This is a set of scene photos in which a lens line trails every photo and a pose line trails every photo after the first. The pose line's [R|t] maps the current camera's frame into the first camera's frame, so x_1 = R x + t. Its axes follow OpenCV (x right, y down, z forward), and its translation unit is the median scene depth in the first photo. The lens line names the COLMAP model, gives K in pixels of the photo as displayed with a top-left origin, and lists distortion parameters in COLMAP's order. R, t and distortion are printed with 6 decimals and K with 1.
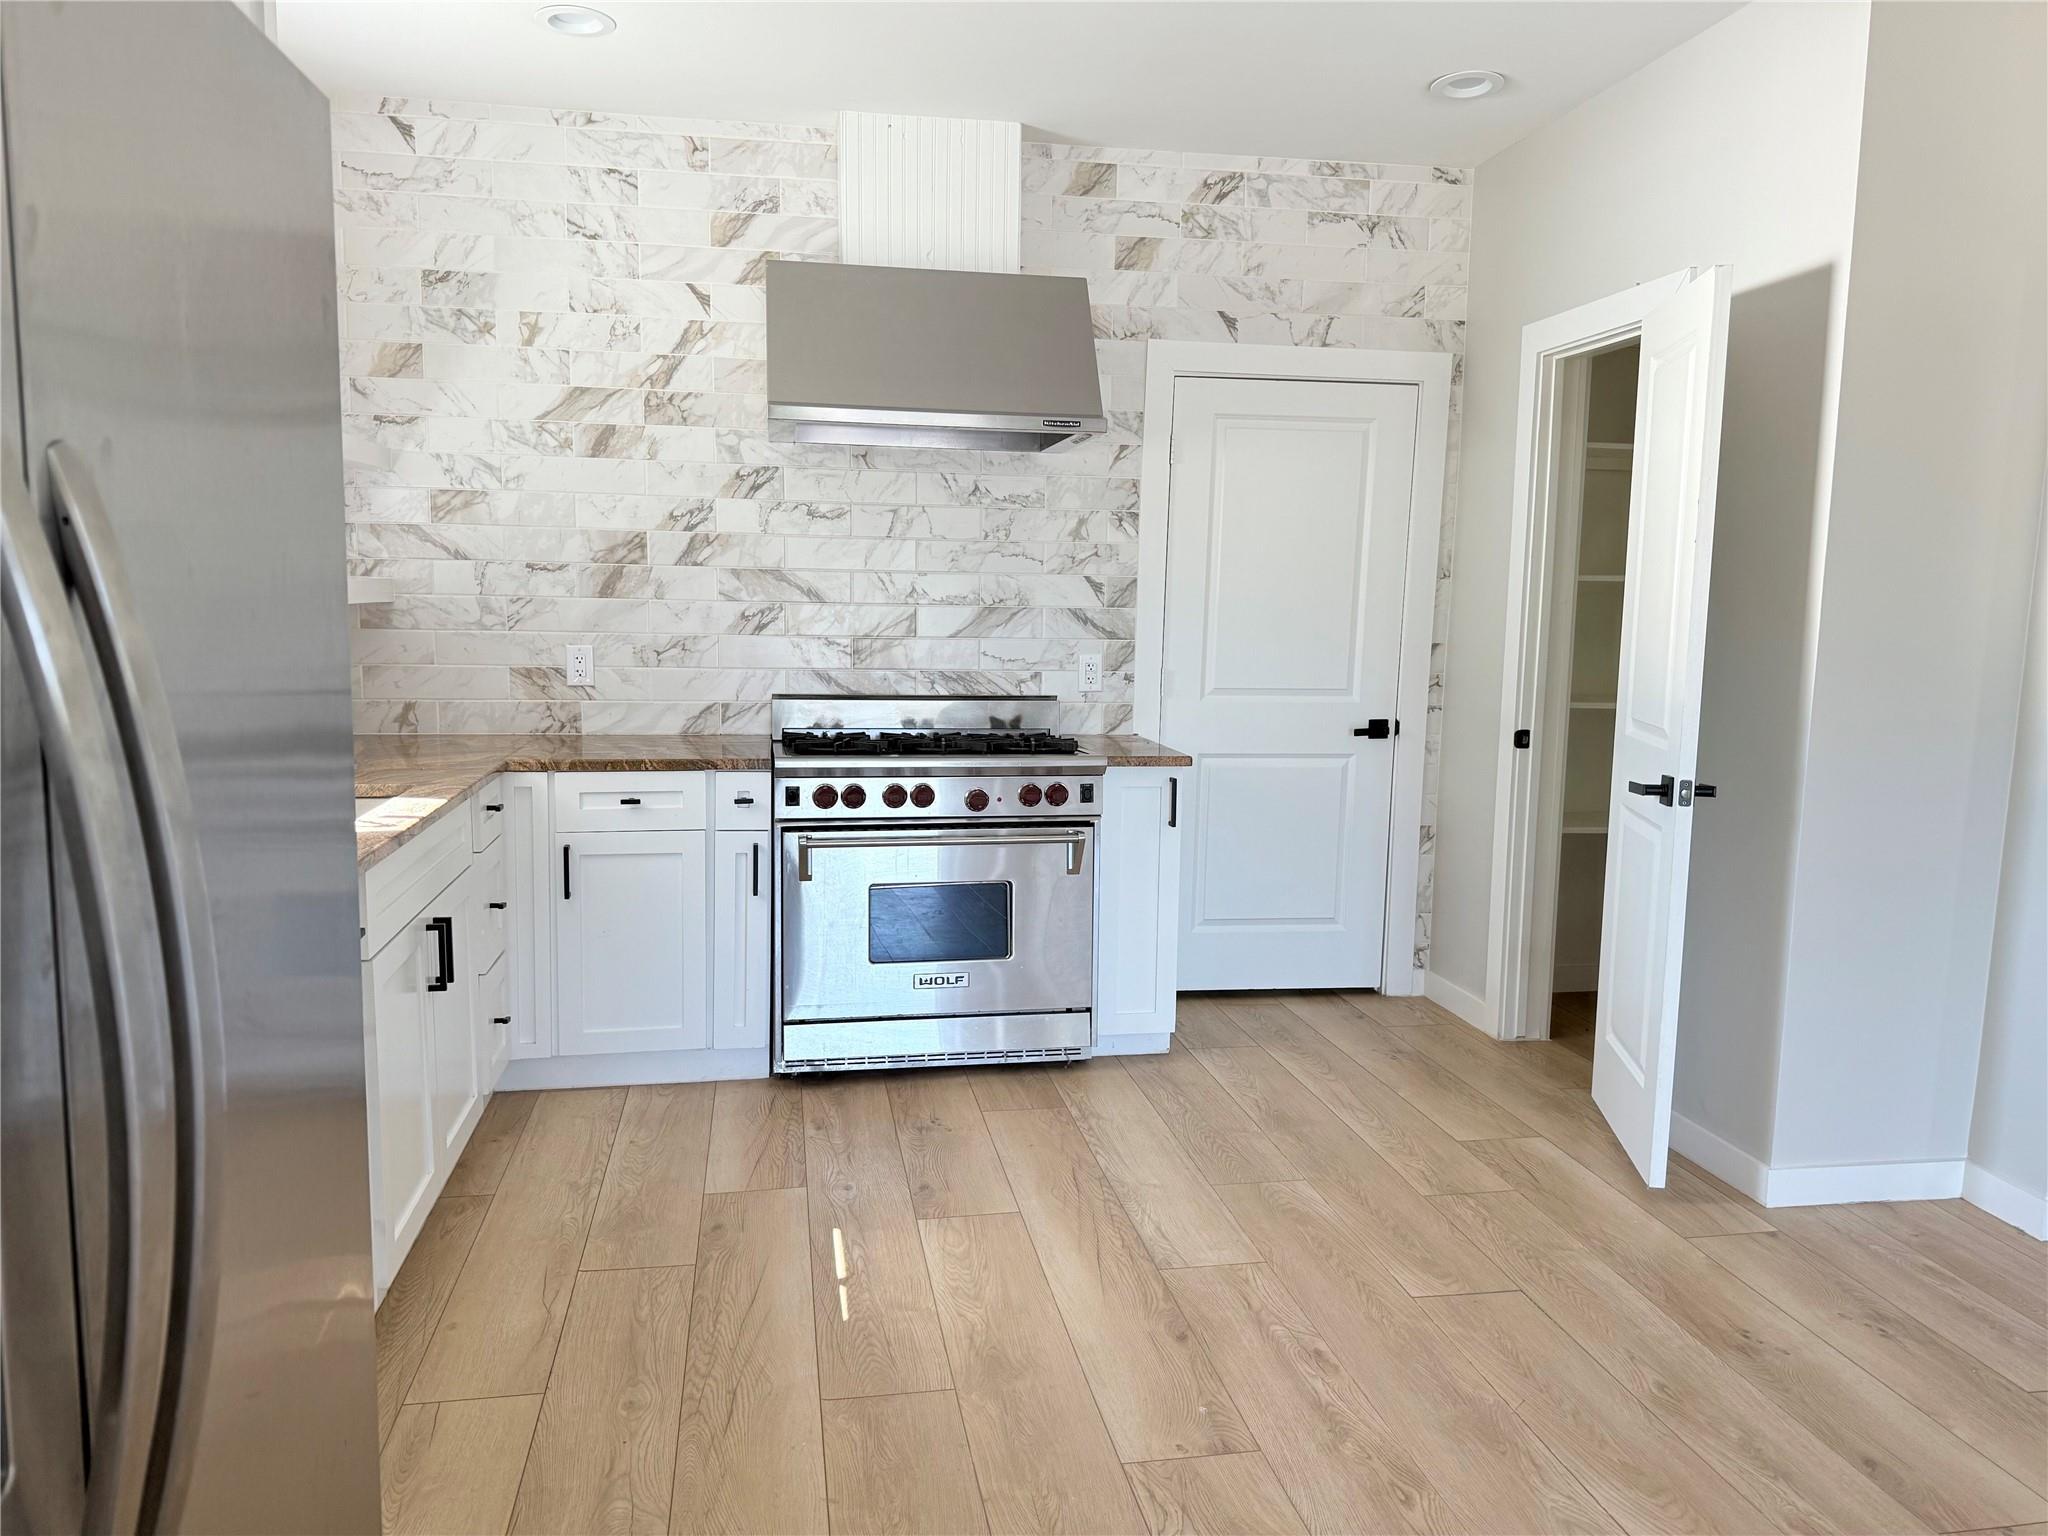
lens RADIAL K [[1423.4, 0, 1024.0], [0, 1423.4, 768.0], [0, 0, 1]] dist [0.149719, -0.307401]
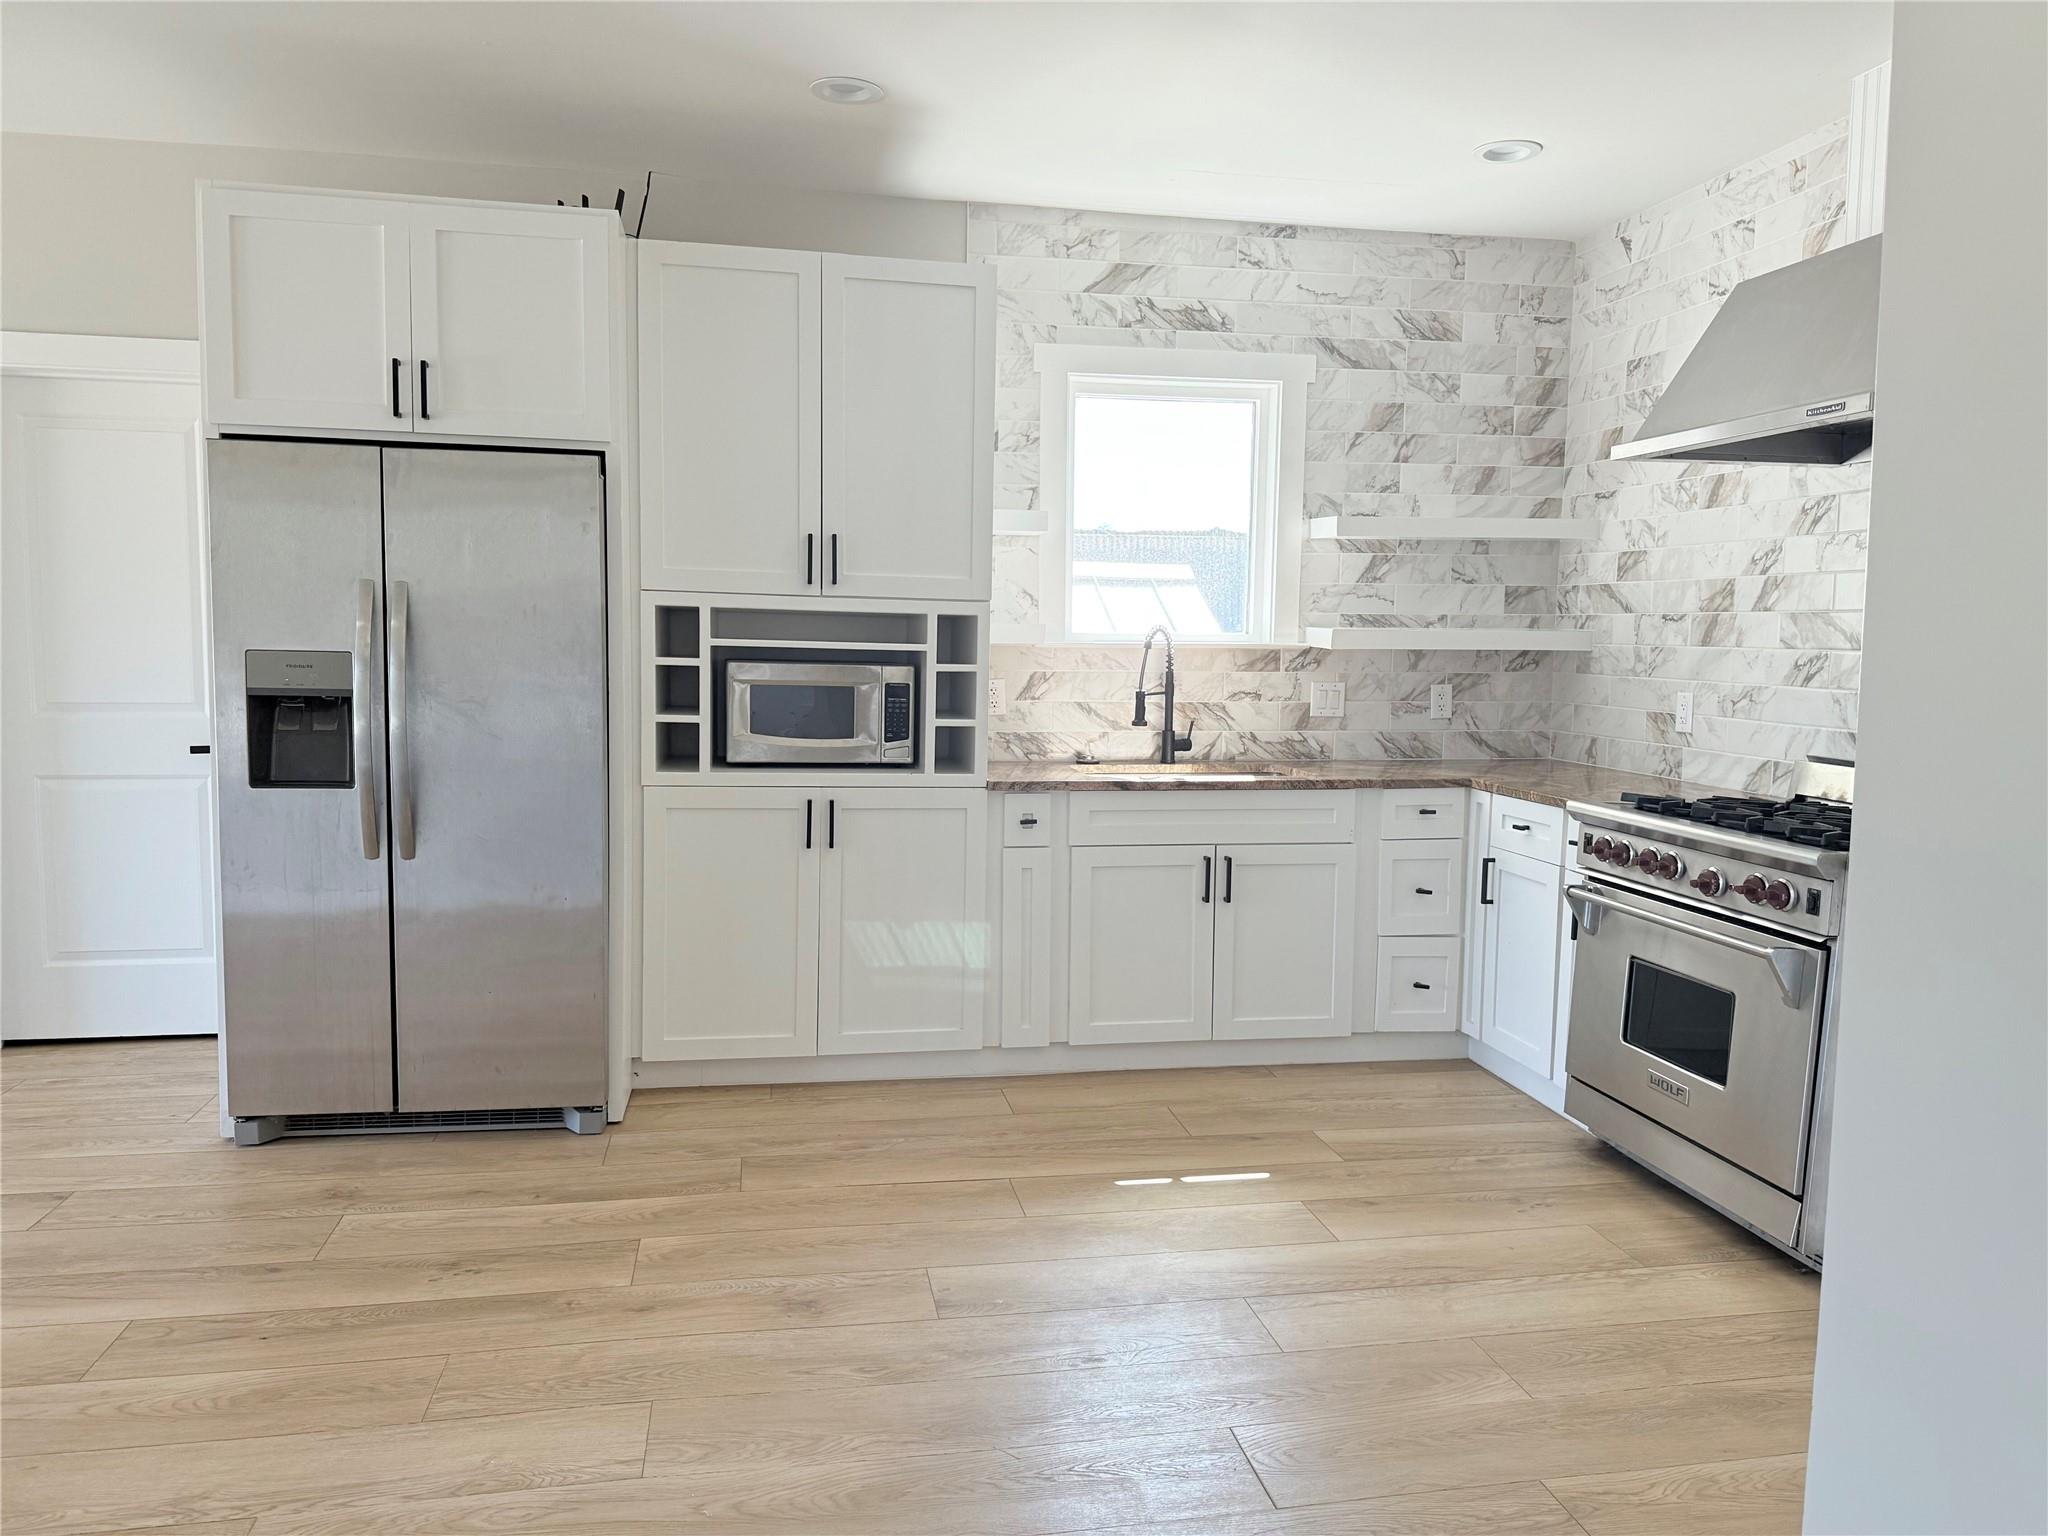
lens RADIAL K [[1444.0, 0, 1024.0], [0, 1444.0, 768.0], [0, 0, 1]] dist [0.000012, -0.007312]
pose [[-0.003746, 0.078356, -0.996918, 0.719863], [-0.139301, 0.987164, 0.078113, -0.047457], [0.990243, 0.139165, 0.007217, 0.539360]]
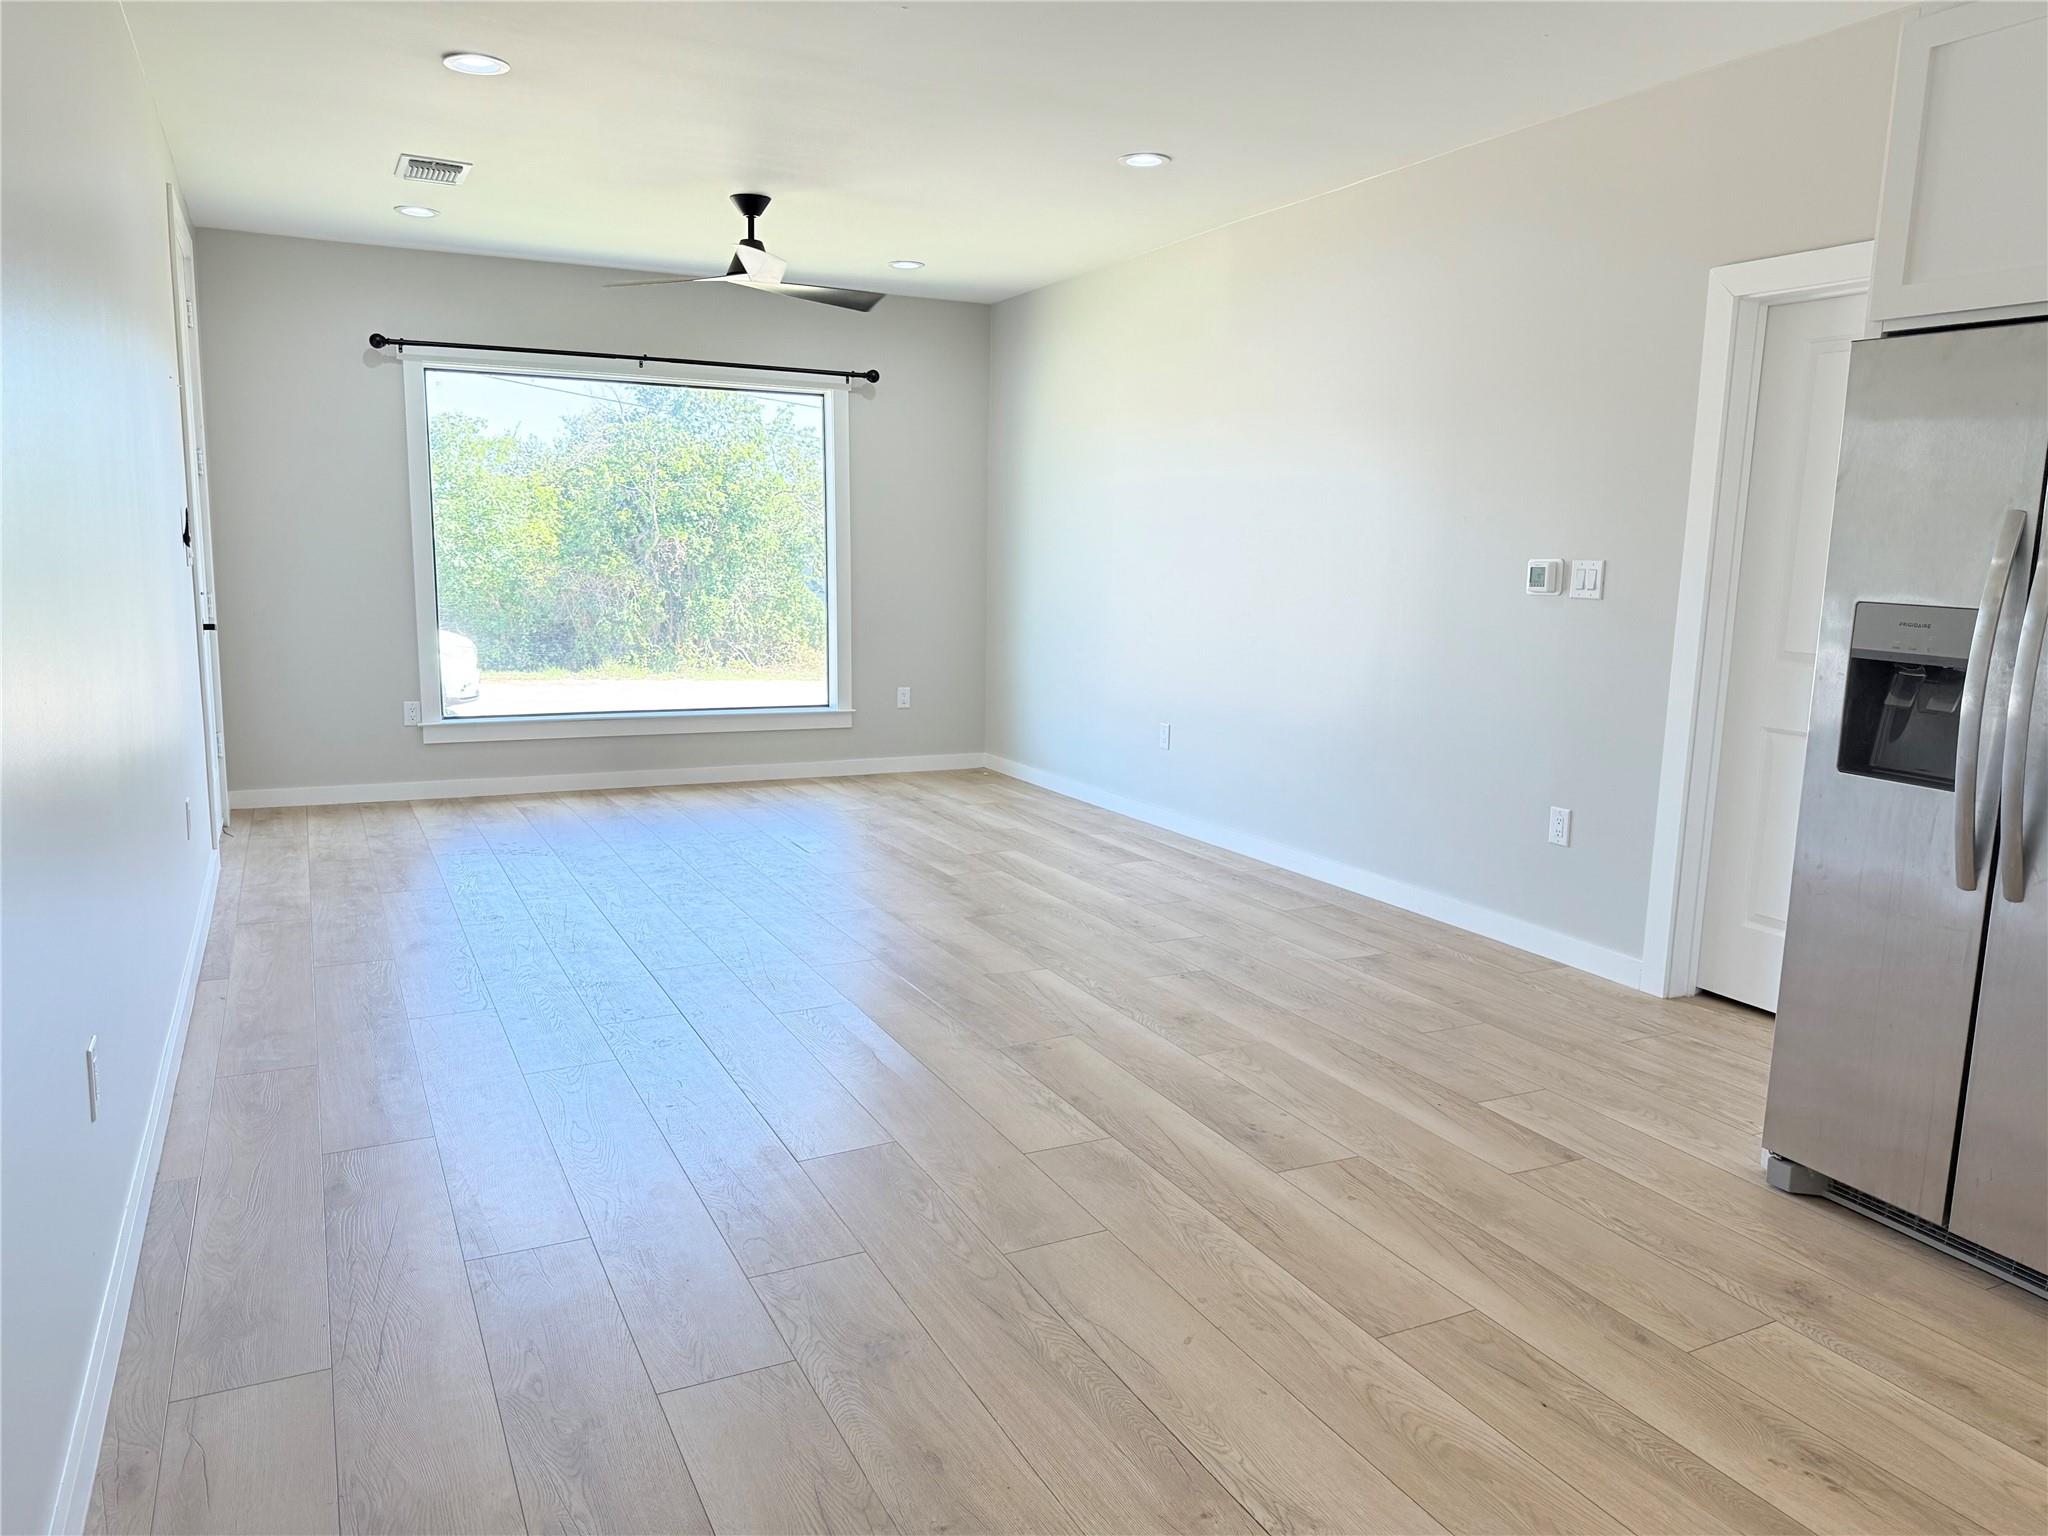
lens RADIAL K [[1444.0, 0, 1024.0], [0, 1444.0, 768.0], [0, 0, 1]] dist [0.000012, -0.007312]
pose [[-0.961899, 0.007124, -0.273313, 0.446455], [-0.069578, 0.960370, 0.269903, -0.066855], [0.264405, 0.278636, -0.923283, 0.629883]]
